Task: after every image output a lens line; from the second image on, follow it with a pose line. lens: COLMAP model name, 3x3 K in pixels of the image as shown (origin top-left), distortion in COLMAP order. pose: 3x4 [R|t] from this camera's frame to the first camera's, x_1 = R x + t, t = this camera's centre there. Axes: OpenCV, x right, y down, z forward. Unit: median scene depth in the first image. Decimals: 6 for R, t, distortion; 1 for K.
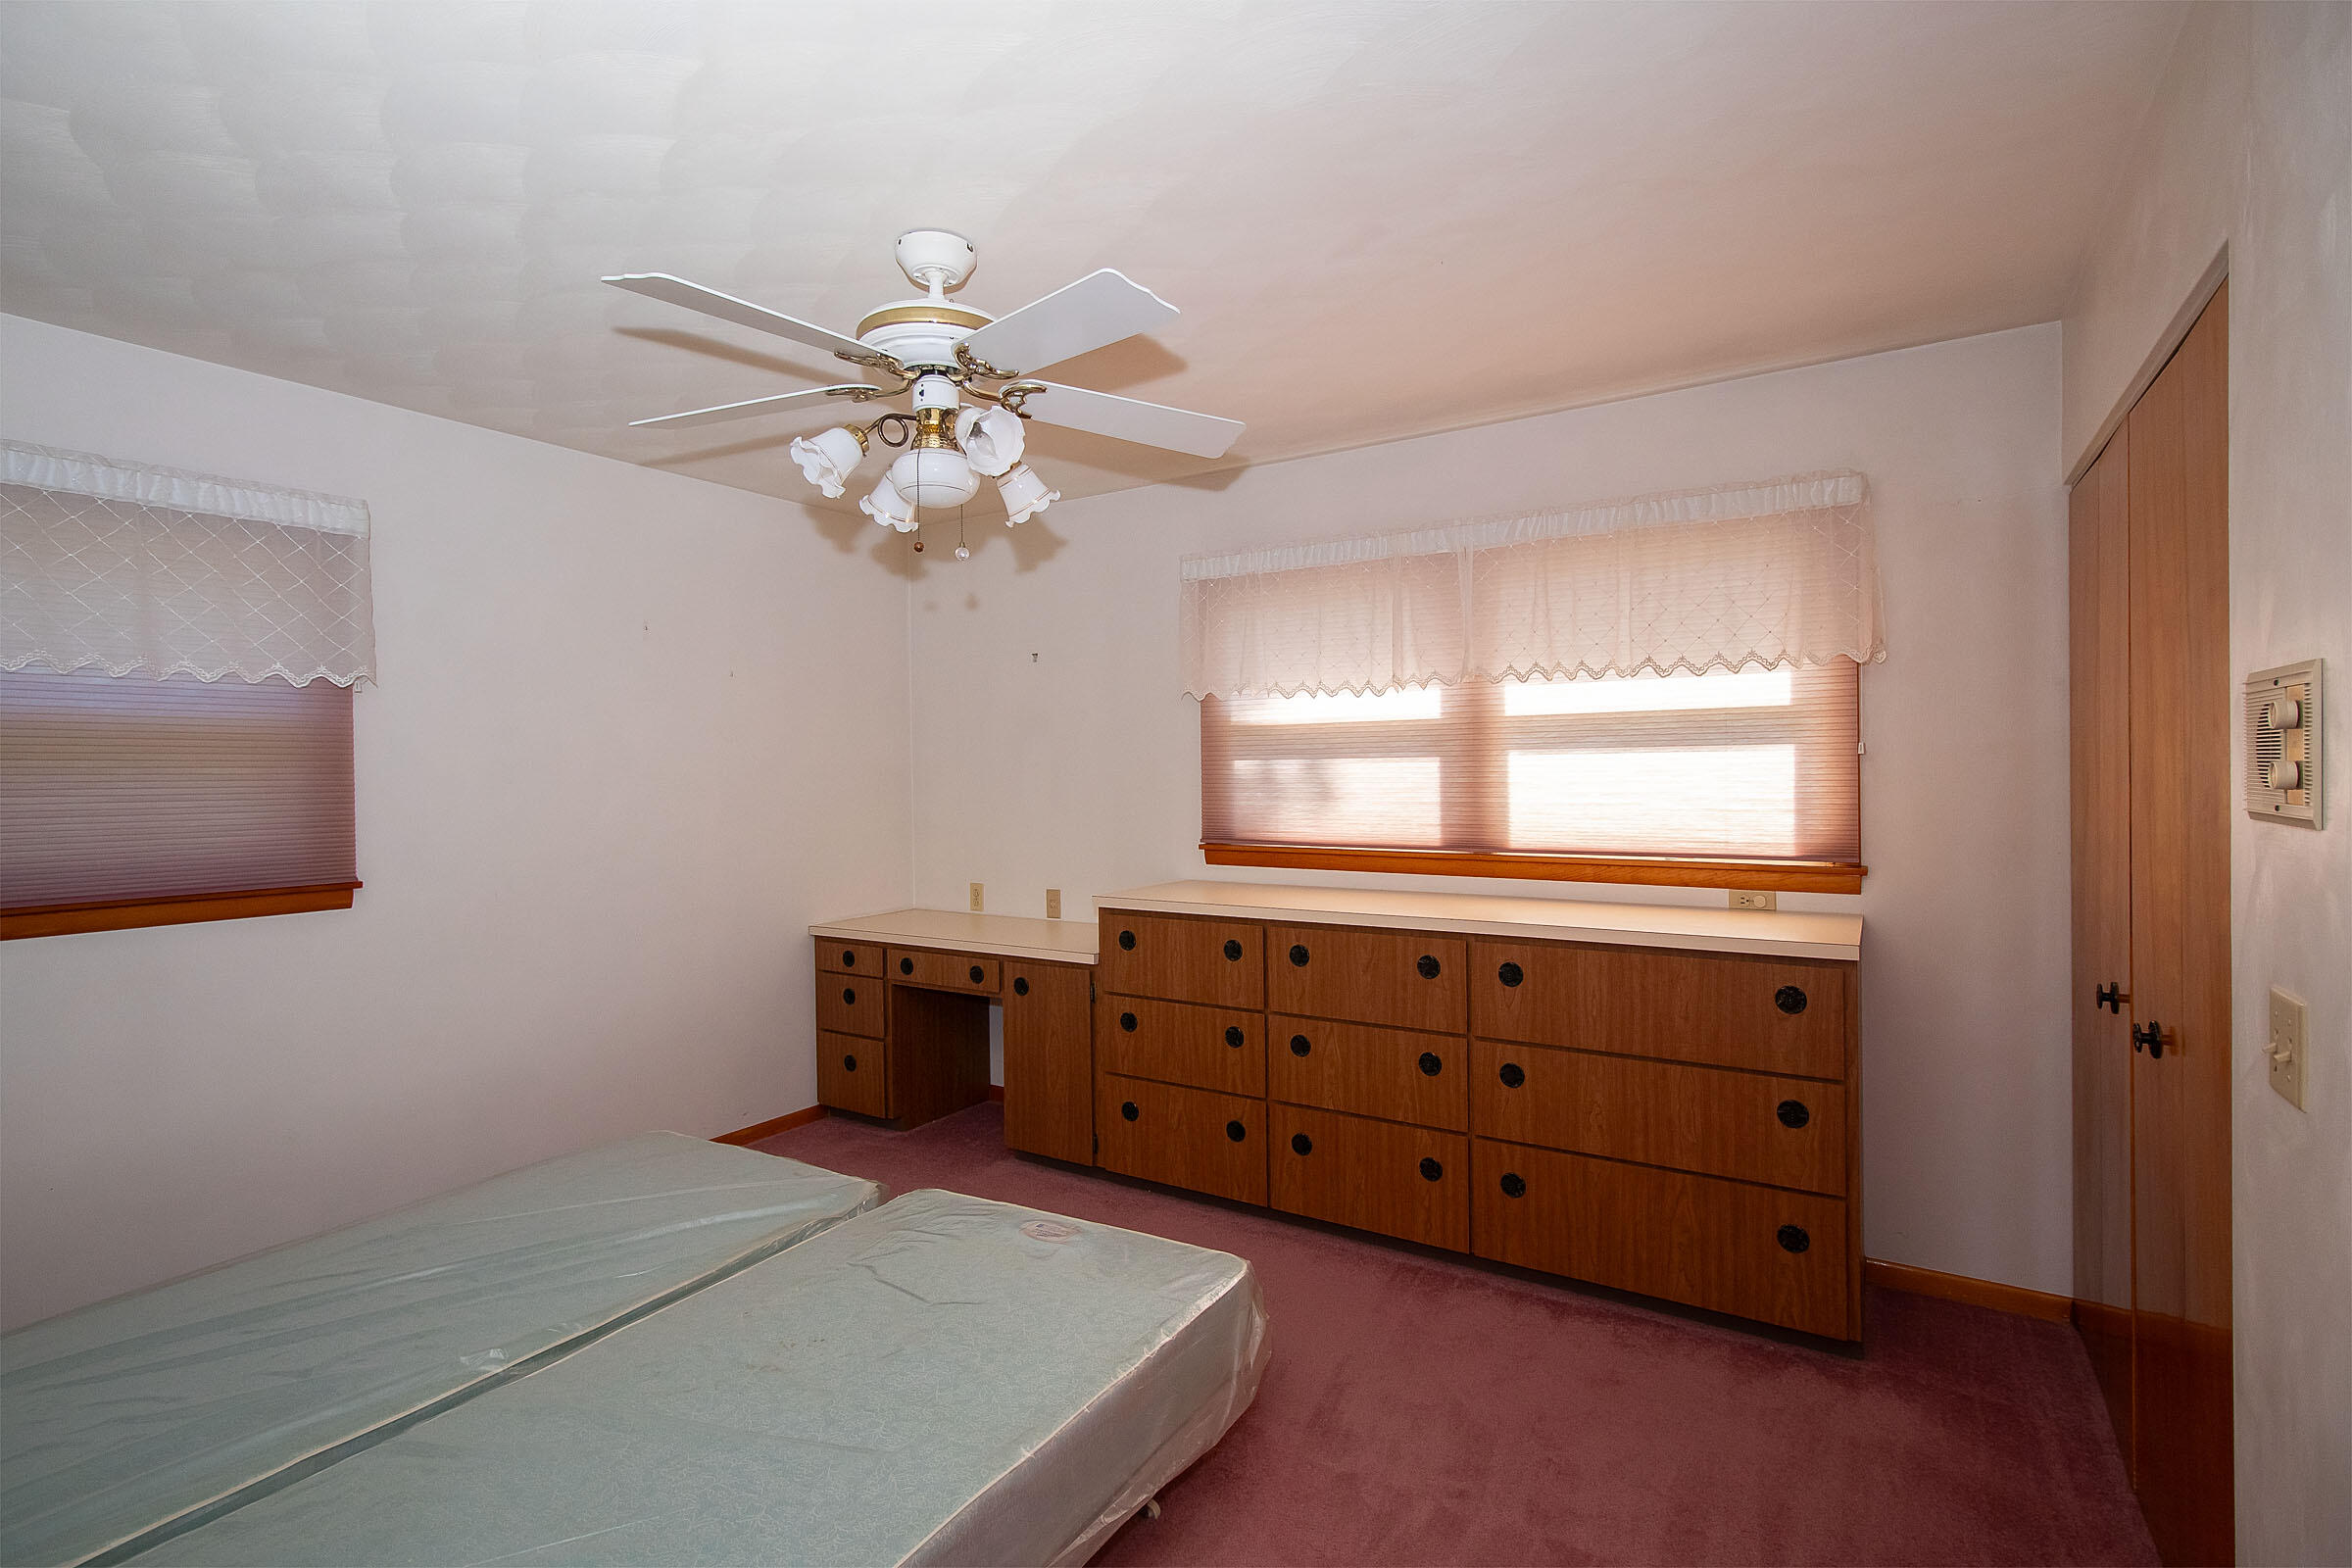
lens RADIAL K [[1100.2, 0, 1164.1], [0, 1100.2, 774.0], [0, 0, 1]] dist [0.003343, 0.000725]
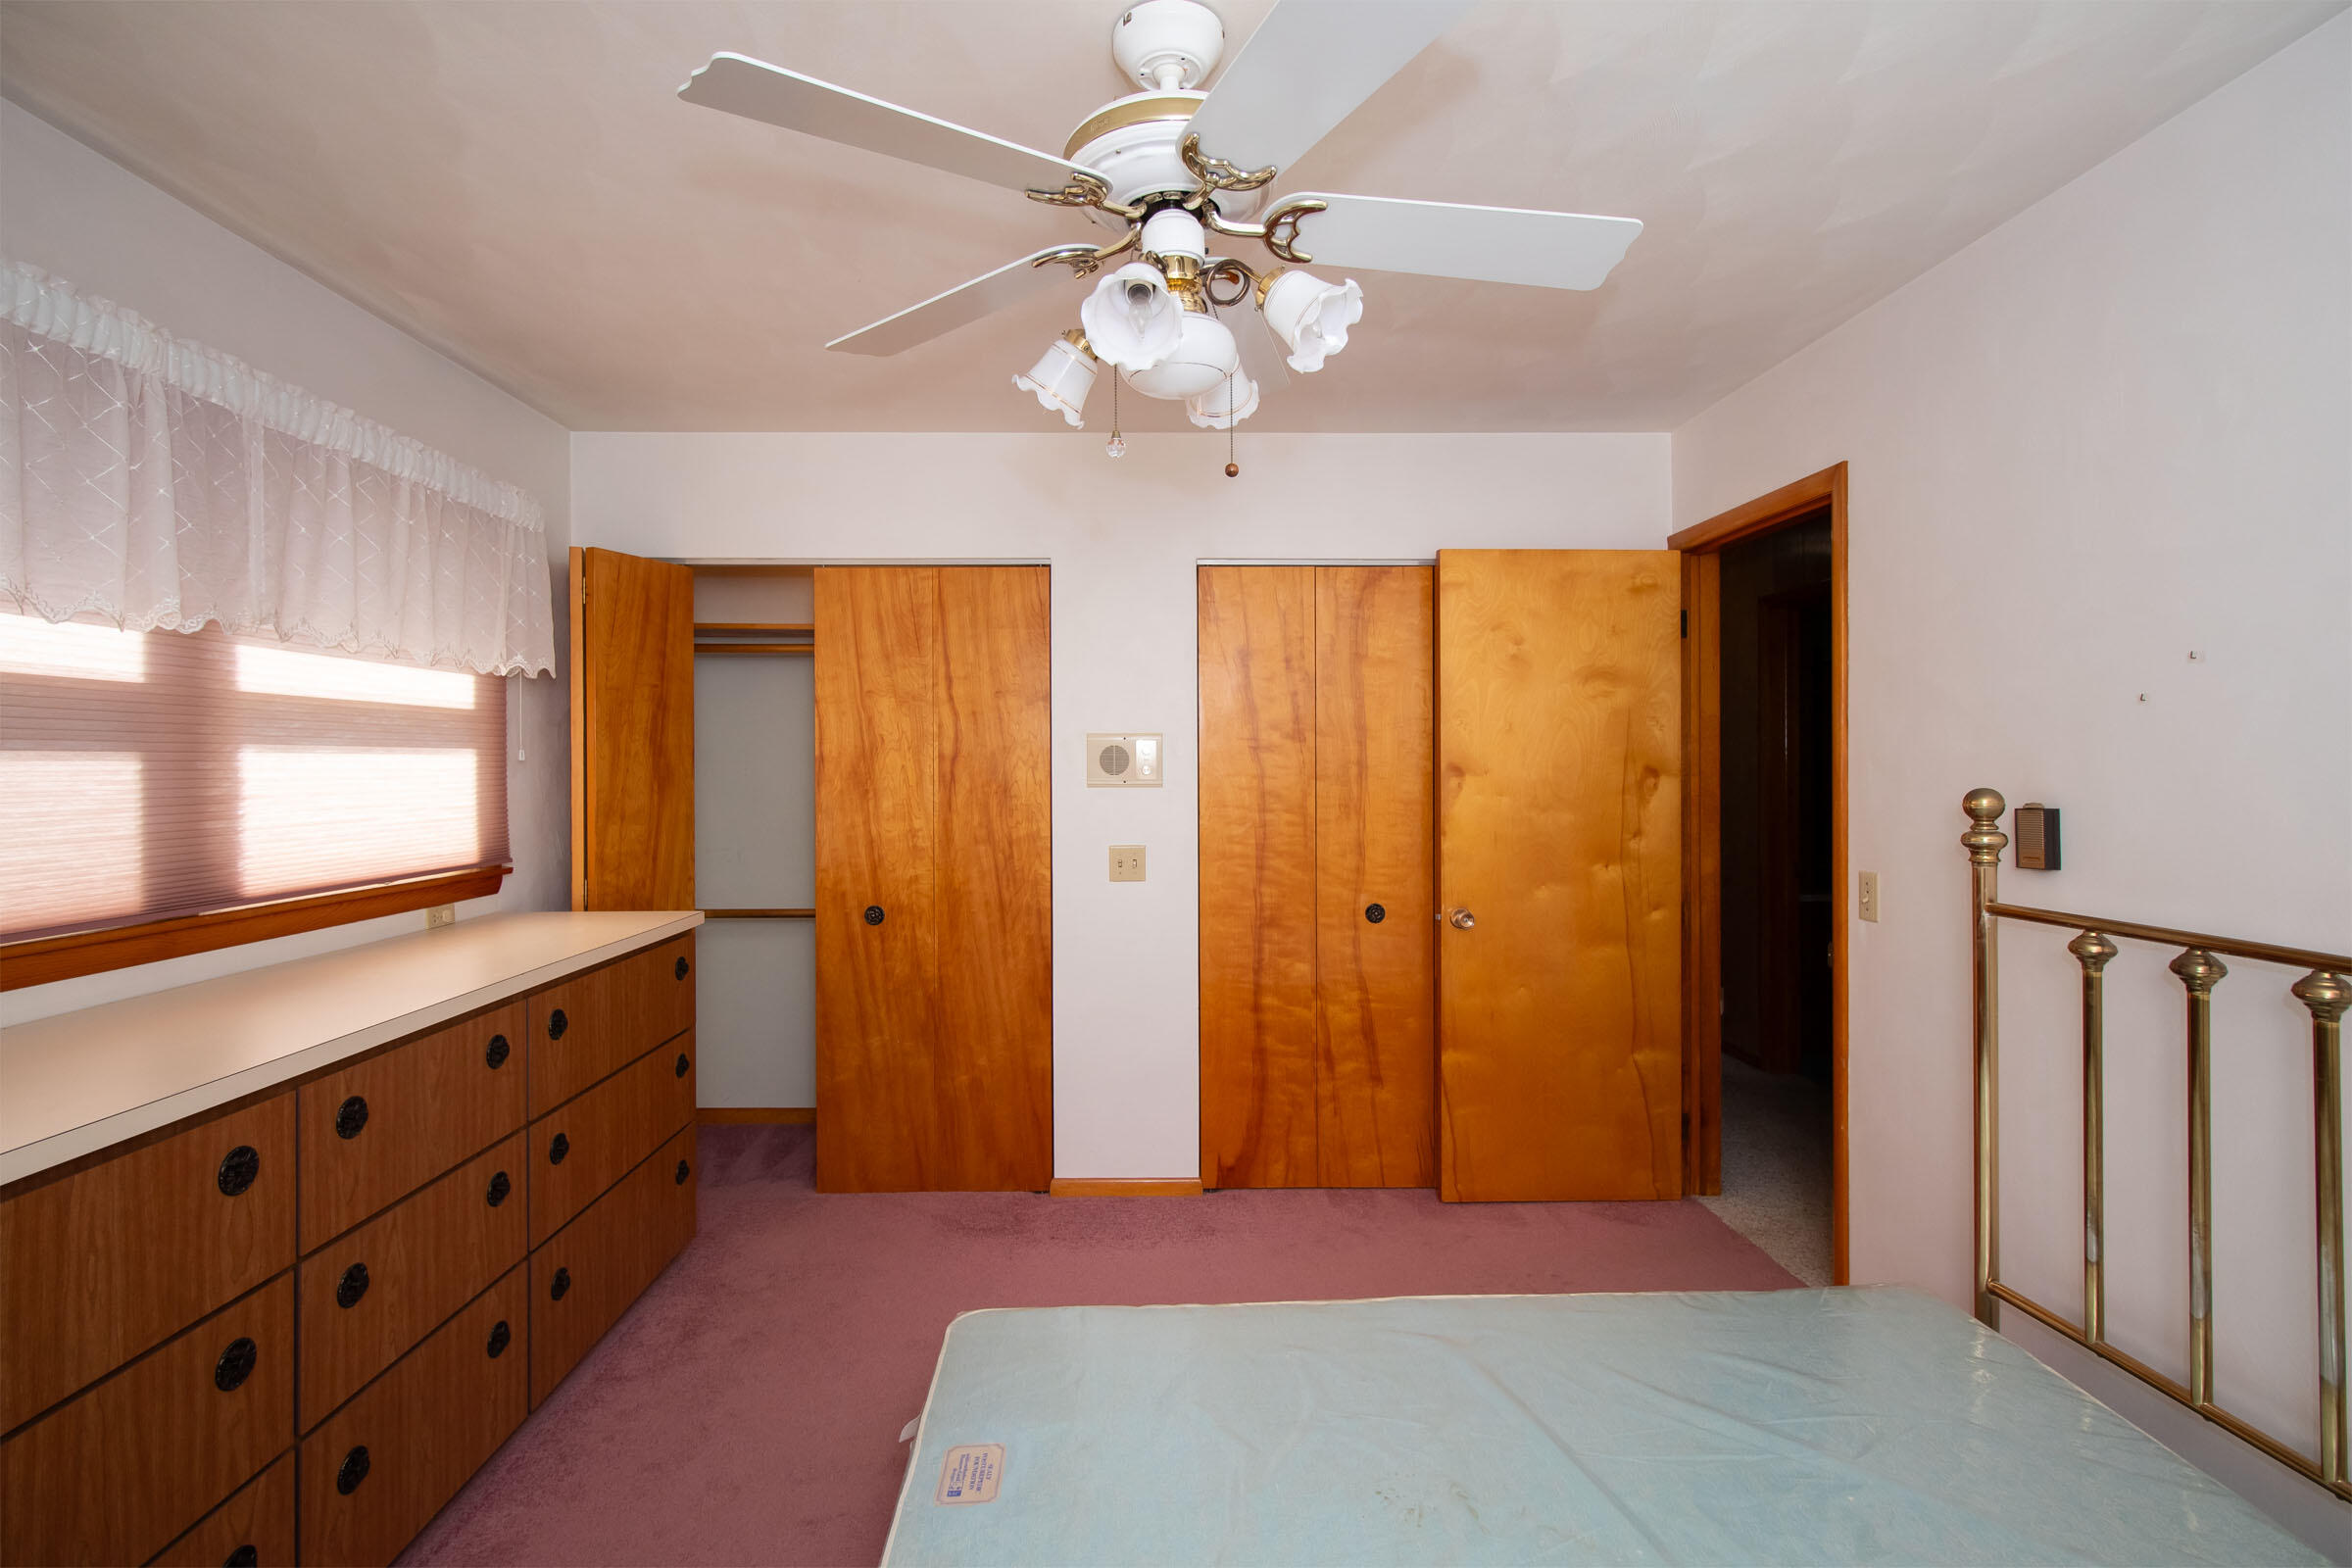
lens RADIAL K [[1100.2, 0, 1164.1], [0, 1100.2, 774.0], [0, 0, 1]] dist [0.003343, 0.000725]
pose [[-0.571514, 0.008879, 0.820544, -0.535418], [0.013599, 0.999907, -0.001348, 0.003838], [-0.820479, 0.010388, -0.571582, 0.963226]]
